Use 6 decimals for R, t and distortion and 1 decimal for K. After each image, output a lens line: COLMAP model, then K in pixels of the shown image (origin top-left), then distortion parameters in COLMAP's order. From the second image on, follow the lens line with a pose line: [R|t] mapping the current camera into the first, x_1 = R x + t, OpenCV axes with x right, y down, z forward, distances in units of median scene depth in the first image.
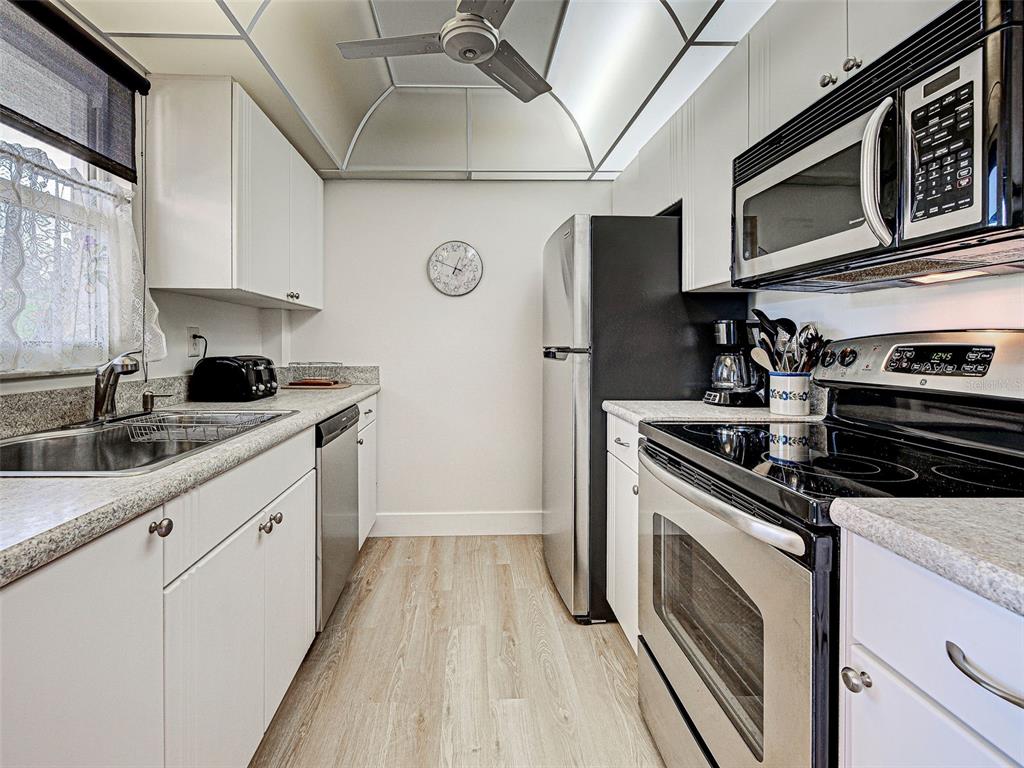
lens RADIAL K [[467.9, 0, 470.6], [0, 467.9, 348.5], [0, 0, 1]] dist [0.016858, -0.006575]
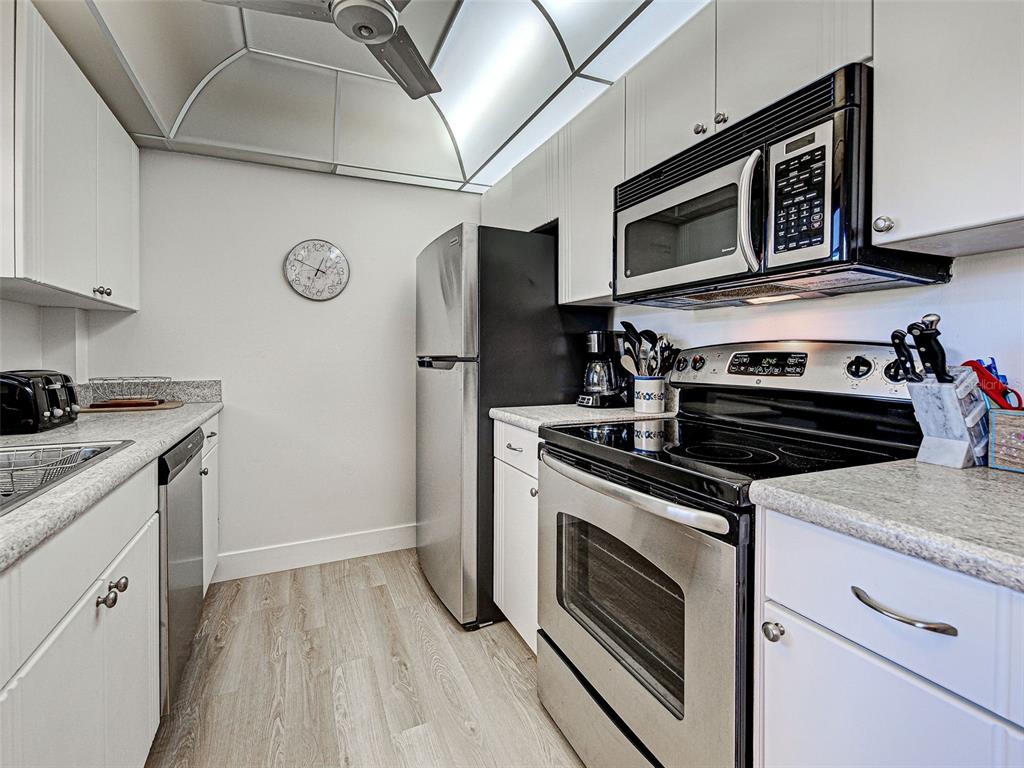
lens RADIAL K [[467.9, 0, 484.1], [0, 467.9, 361.7], [0, 0, 1]] dist [0.016858, -0.006575]
pose [[0.928086, -0.010063, 0.372229, -0.115121], [0.007280, 0.999934, 0.008881, 0.000582], [-0.372294, -0.005532, 0.928099, 0.062942]]
